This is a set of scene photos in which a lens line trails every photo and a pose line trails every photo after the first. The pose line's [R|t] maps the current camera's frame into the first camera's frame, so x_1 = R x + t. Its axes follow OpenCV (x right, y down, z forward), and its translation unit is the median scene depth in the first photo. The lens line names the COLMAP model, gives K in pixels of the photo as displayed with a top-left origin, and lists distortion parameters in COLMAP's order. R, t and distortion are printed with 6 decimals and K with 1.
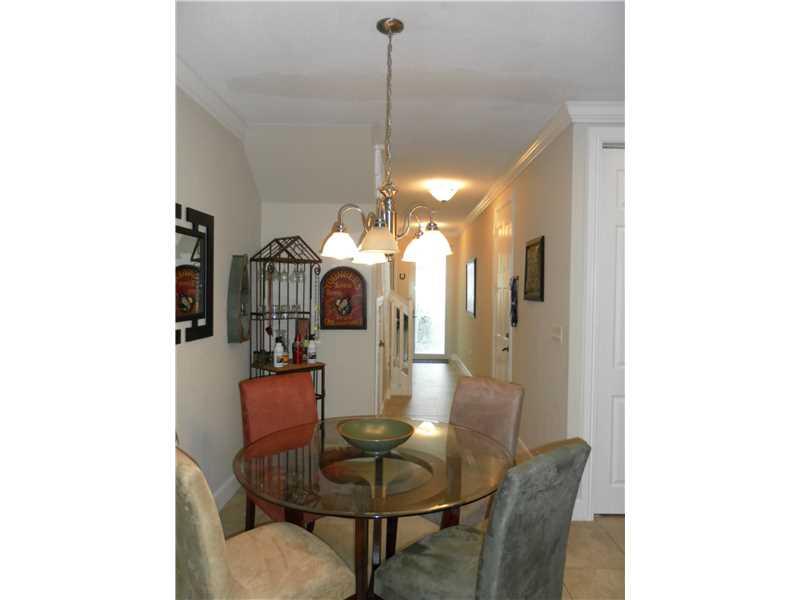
lens RADIAL K [[648.2, 0, 401.2], [0, 648.2, 298.2], [0, 0, 1]] dist [0.013404, 0.004862]
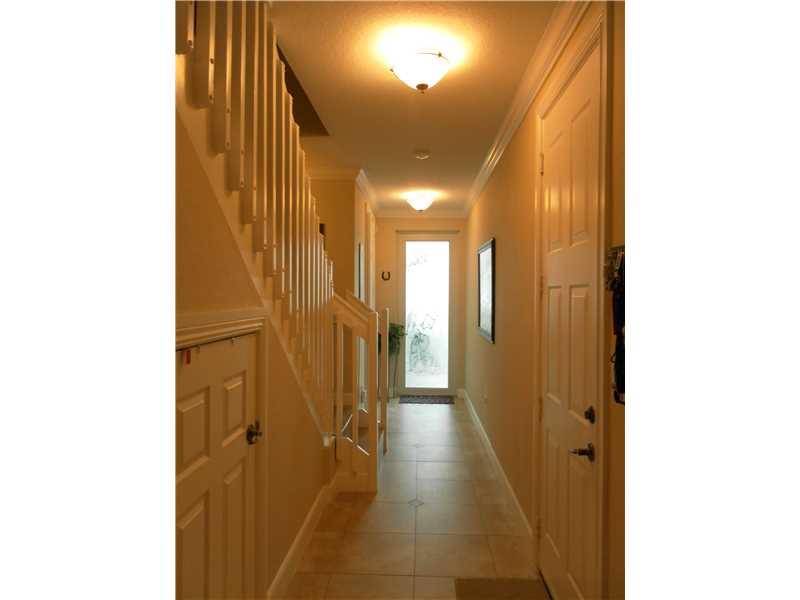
lens RADIAL K [[648.2, 0, 398.6], [0, 648.2, 298.1], [0, 0, 1]] dist [0.013404, 0.004862]
pose [[0.999643, -0.003337, -0.026515, 0.033874], [0.003010, 0.999919, -0.012360, -0.001343], [0.026554, 0.012275, 0.999572, 0.317836]]
